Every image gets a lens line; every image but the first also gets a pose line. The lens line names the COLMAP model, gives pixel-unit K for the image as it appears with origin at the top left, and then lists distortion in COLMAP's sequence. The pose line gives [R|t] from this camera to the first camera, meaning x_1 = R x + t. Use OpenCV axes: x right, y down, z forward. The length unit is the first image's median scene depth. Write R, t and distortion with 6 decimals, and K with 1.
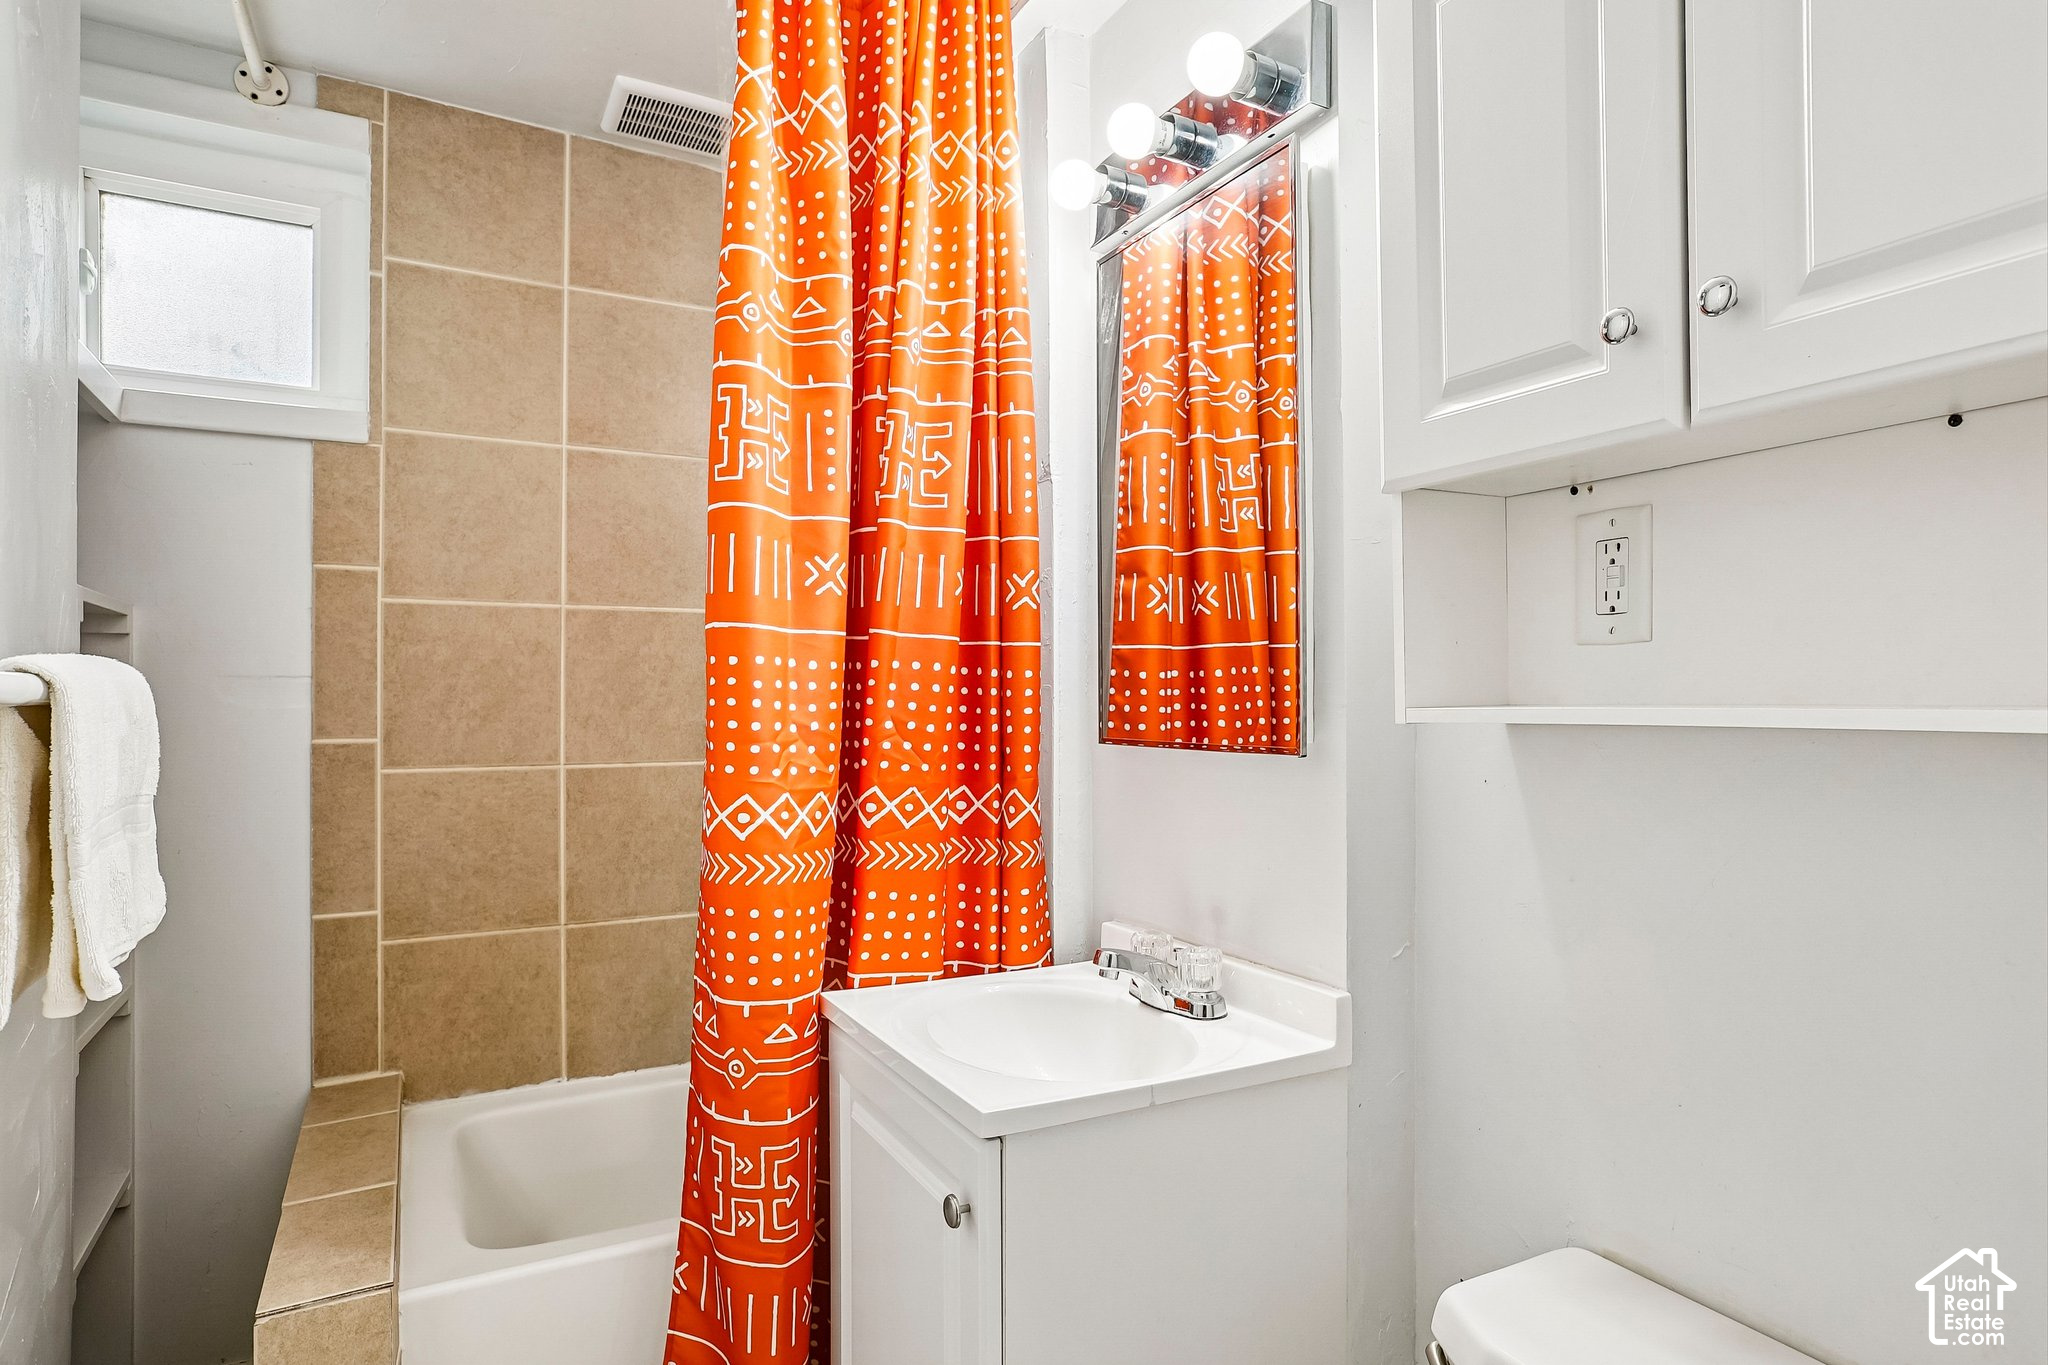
lens RADIAL K [[1140.9, 0, 1024.0], [0, 1140.9, 682.5], [0, 0, 1]] dist [-0.051886, 0.023590]
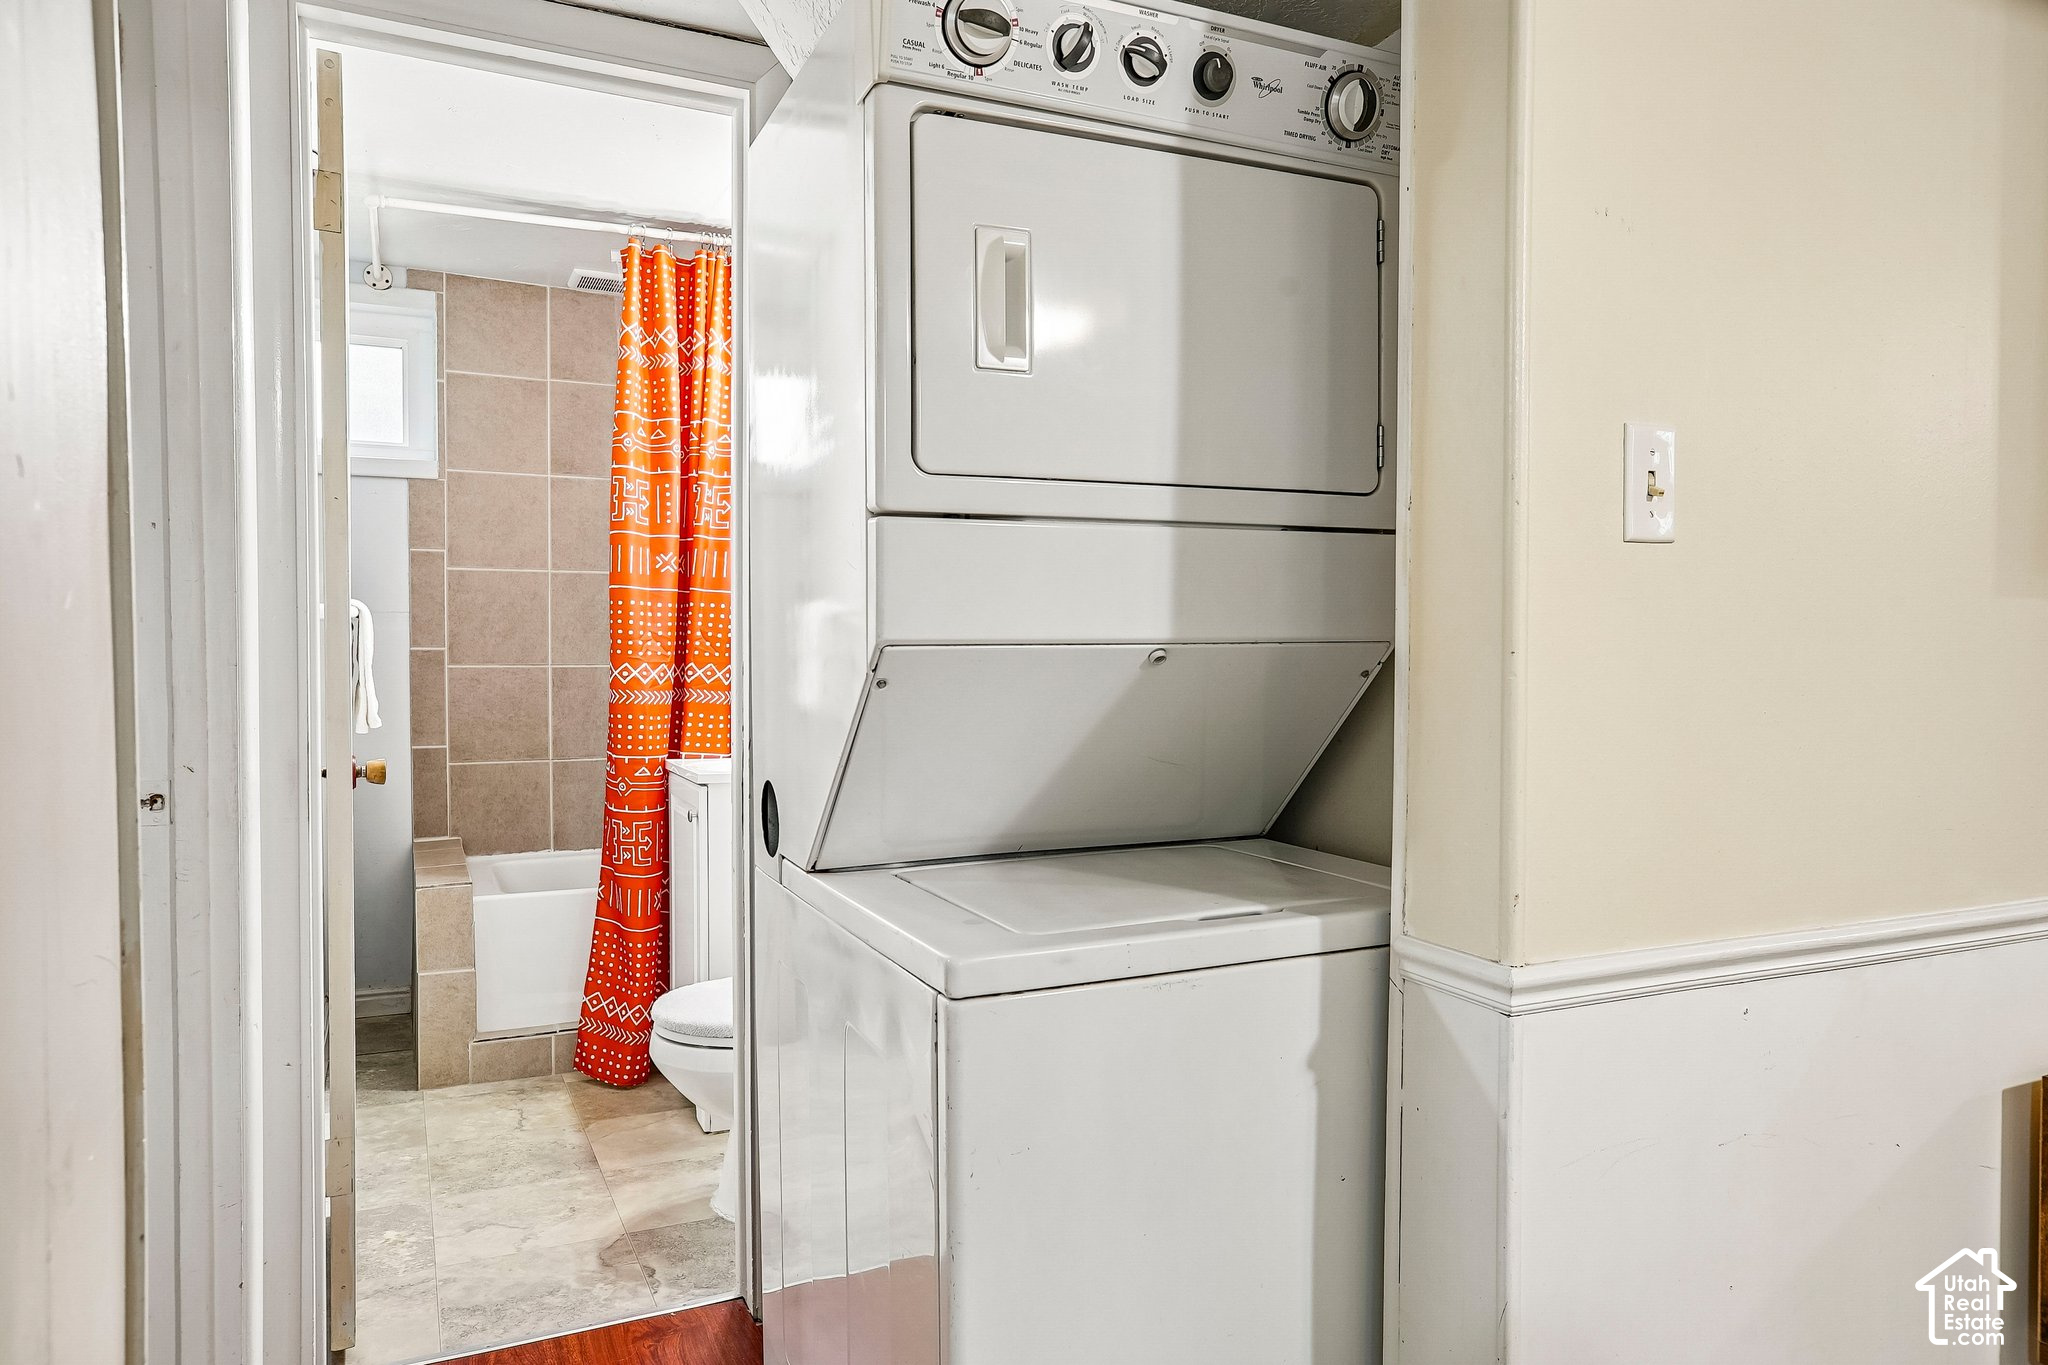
lens RADIAL K [[1334.2, 0, 1024.0], [0, 1334.2, 682.5], [0, 0, 1]] dist [-0.037793, 0.000840]
pose [[0.998355, 0.004837, -0.057131, 0.618438], [-0.002691, 0.999290, 0.037583, 0.033280], [0.057272, -0.037367, 0.997659, -1.408969]]
